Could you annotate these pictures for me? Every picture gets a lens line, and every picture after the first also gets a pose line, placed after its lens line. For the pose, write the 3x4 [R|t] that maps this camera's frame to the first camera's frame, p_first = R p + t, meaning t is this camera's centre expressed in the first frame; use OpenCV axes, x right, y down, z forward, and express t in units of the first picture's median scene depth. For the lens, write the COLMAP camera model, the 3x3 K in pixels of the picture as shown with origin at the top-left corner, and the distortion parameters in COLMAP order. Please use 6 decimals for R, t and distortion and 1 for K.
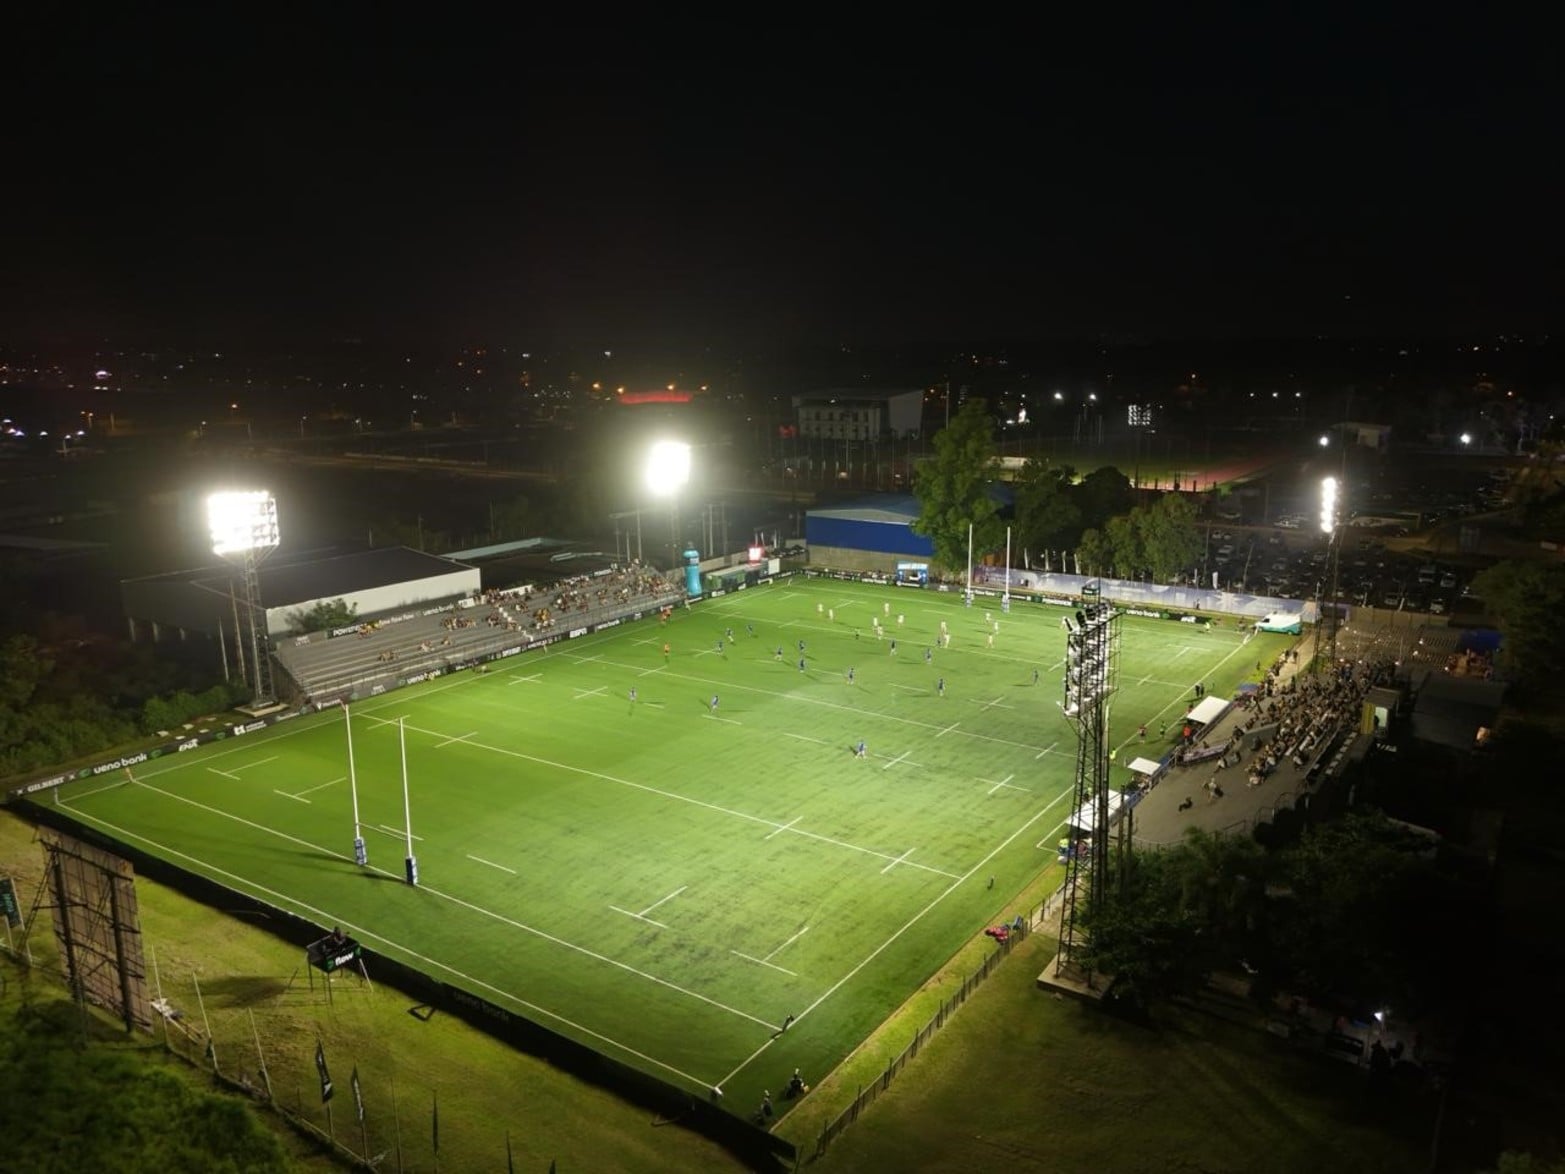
lens RADIAL K [[1161.5, 0, 782.5], [0, 1161.5, 587.0], [0, 0, 1]] dist [0.111703, -0.088461]
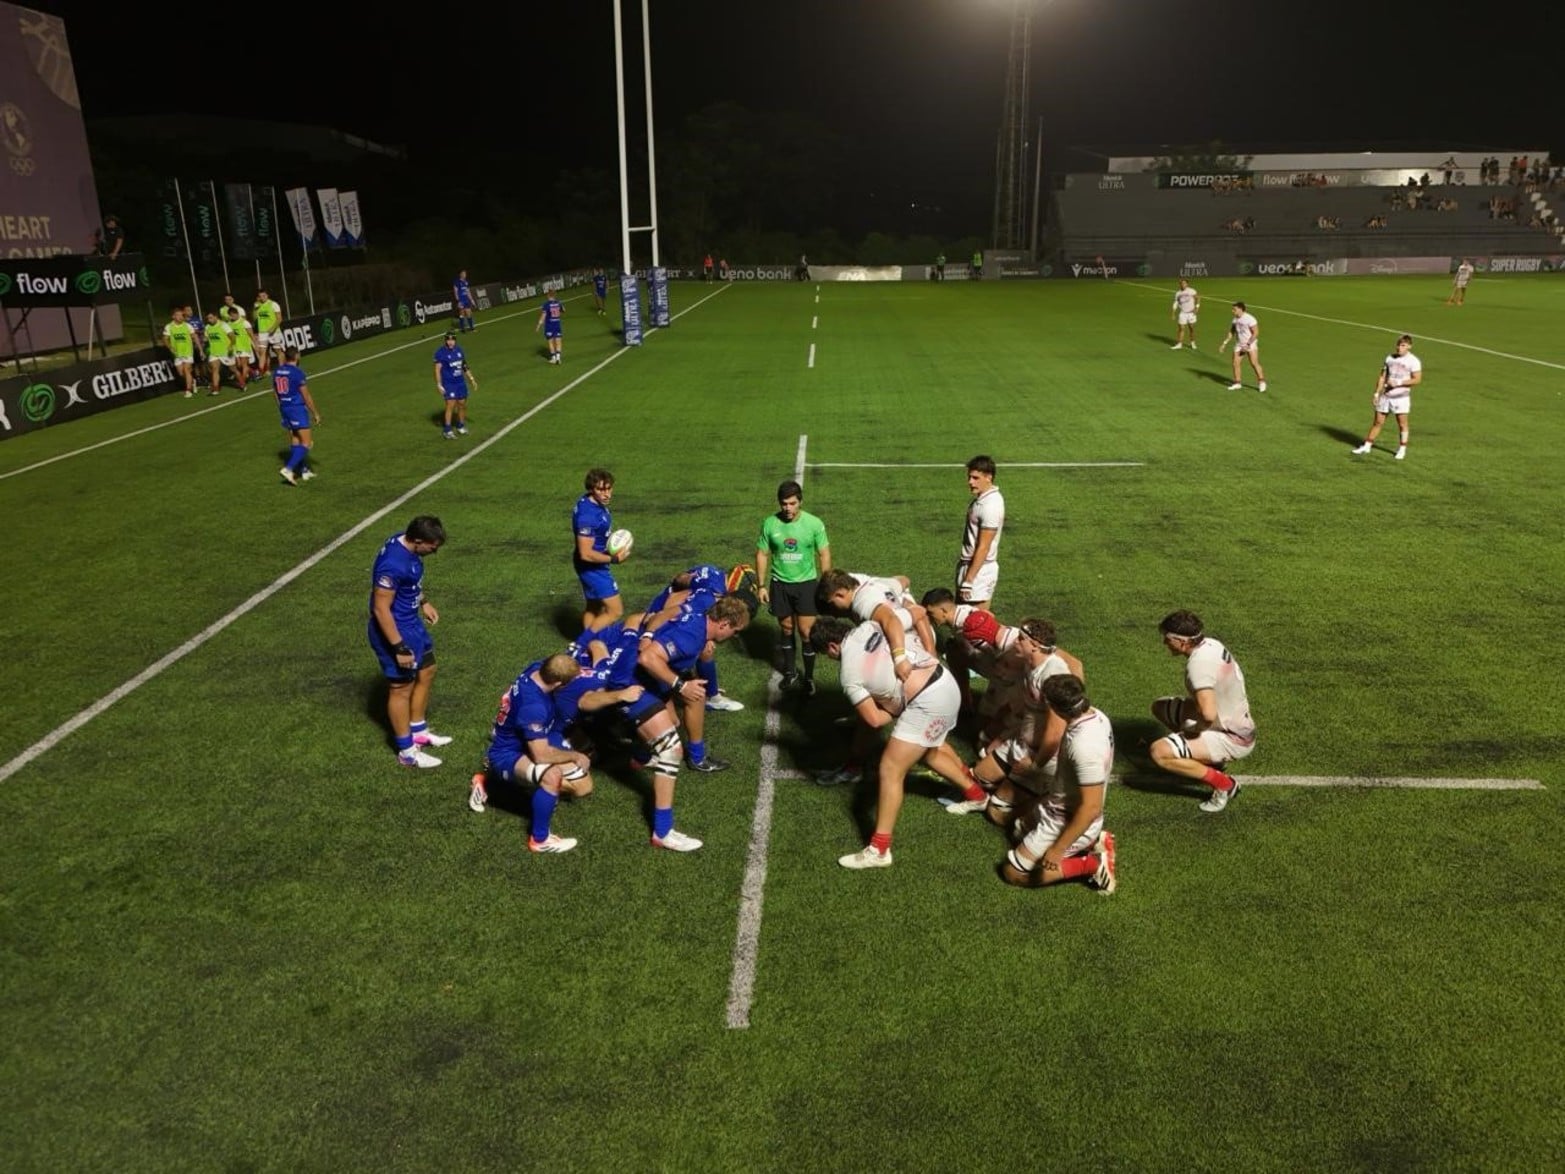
lens RADIAL K [[1146.8, 0, 783.9], [0, 1146.8, 590.2], [0, 0, 1]] dist [0.054580, -0.039768]
pose [[0.536844, 0.260011, -0.802616, 0.033072], [-0.166638, 0.965263, 0.201242, 0.137268], [0.827061, 0.025711, 0.561523, 0.460150]]
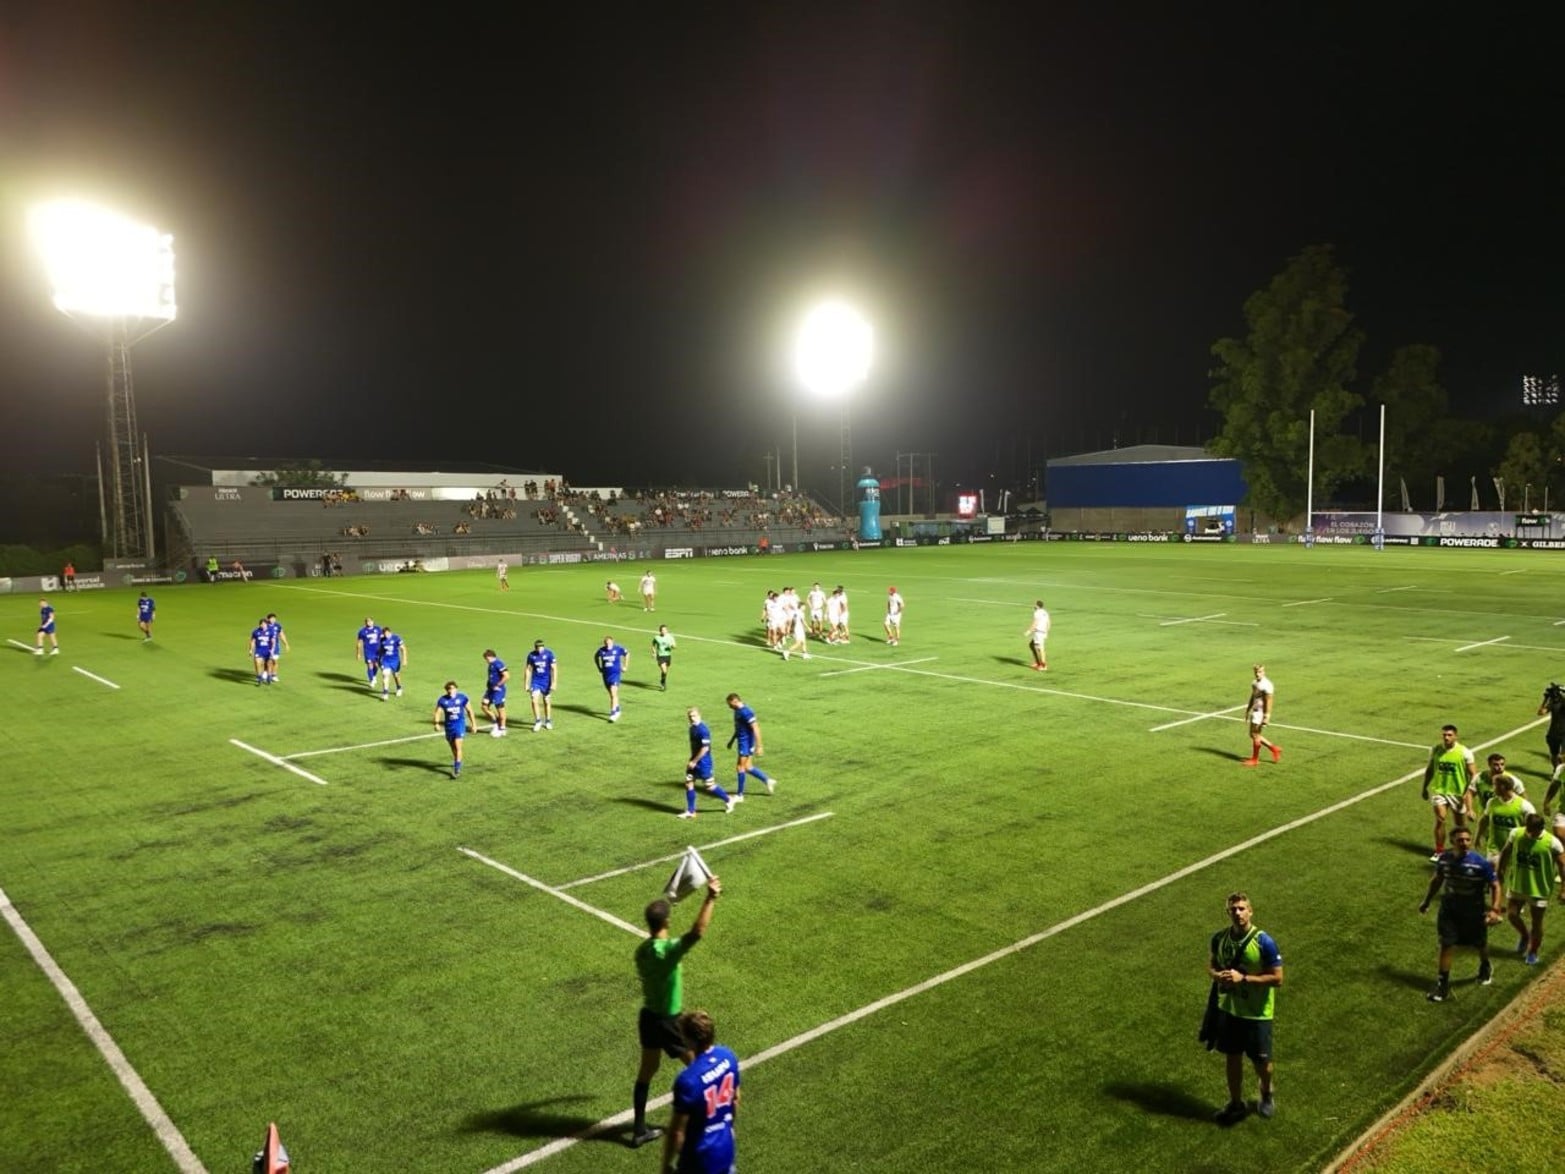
lens RADIAL K [[1154.4, 0, 777.3], [0, 1154.4, 585.4], [0, 0, 1]] dist [0.087523, -0.087095]
pose [[0.972756, 0.012013, -0.231521, 0.034410], [-0.041358, 0.991629, -0.122314, 0.141803], [0.228114, 0.128556, 0.965110, 0.392121]]
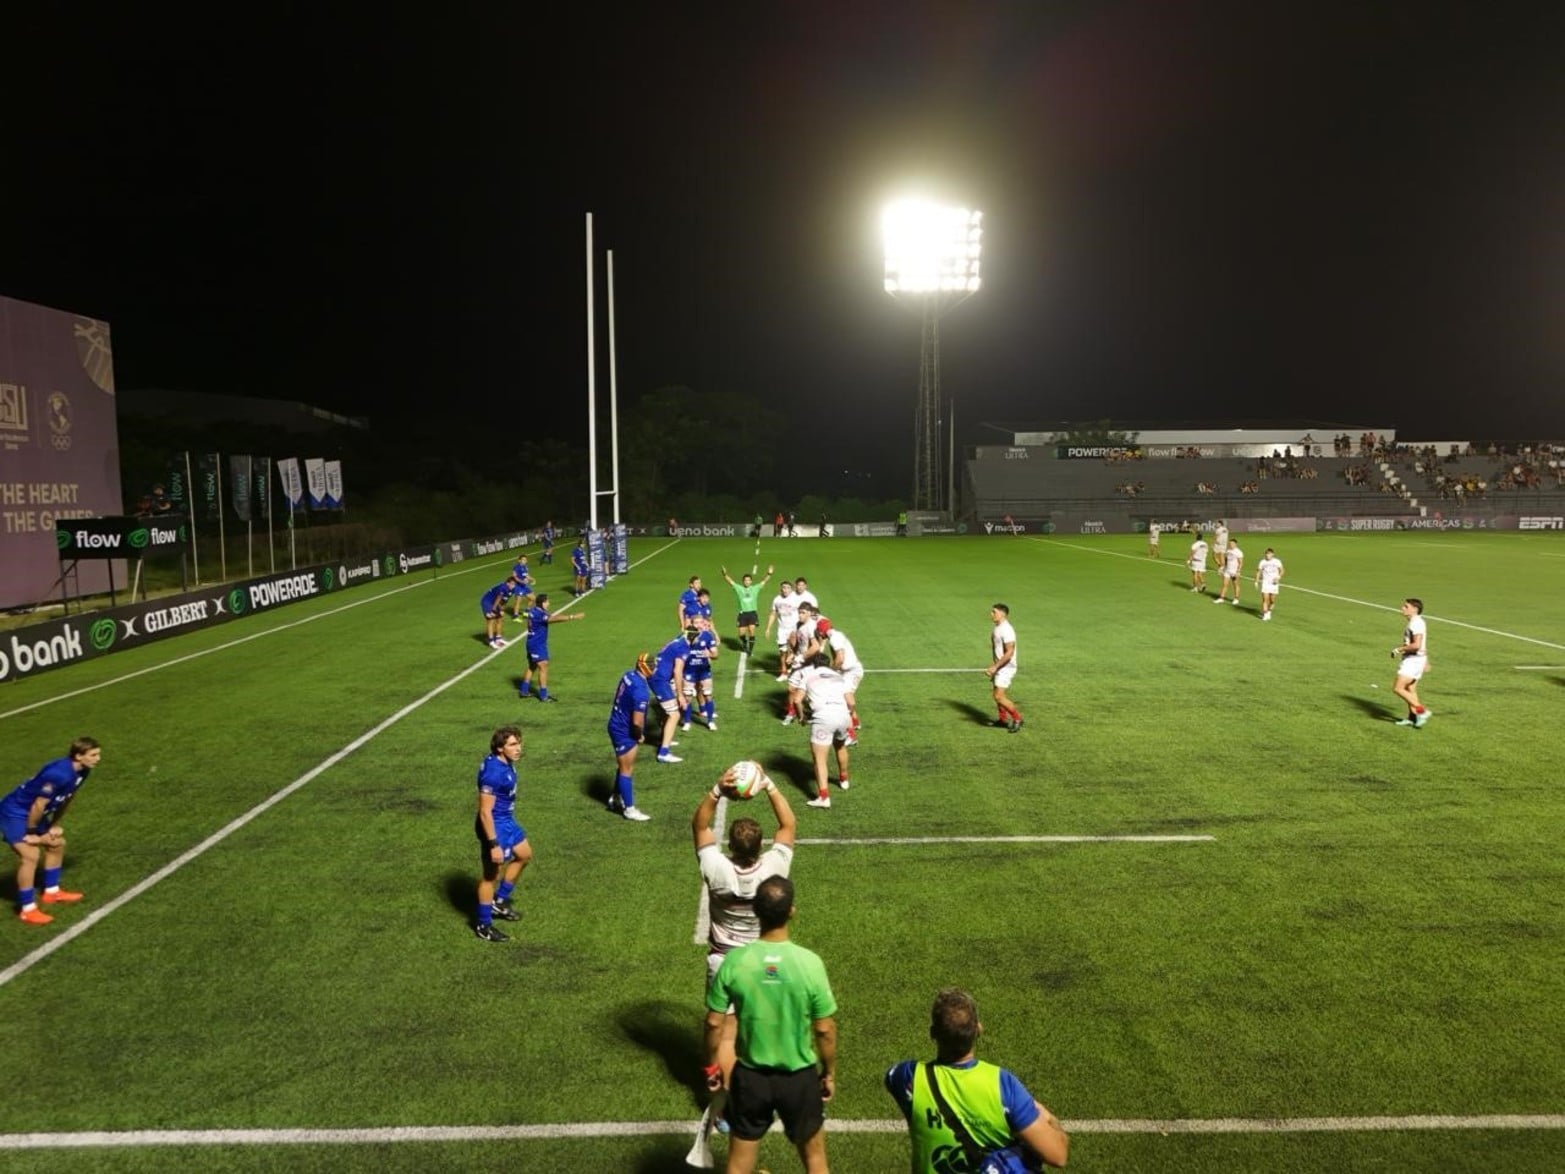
lens RADIAL K [[1142.4, 0, 783.3], [0, 1142.4, 598.9], [0, 0, 1]] dist [0.083952, -0.086979]
pose [[0.577381, 0.083968, -0.812146, 0.058810], [-0.161135, 0.986853, -0.012526, 0.139940], [0.800417, 0.138097, 0.583320, 0.444055]]
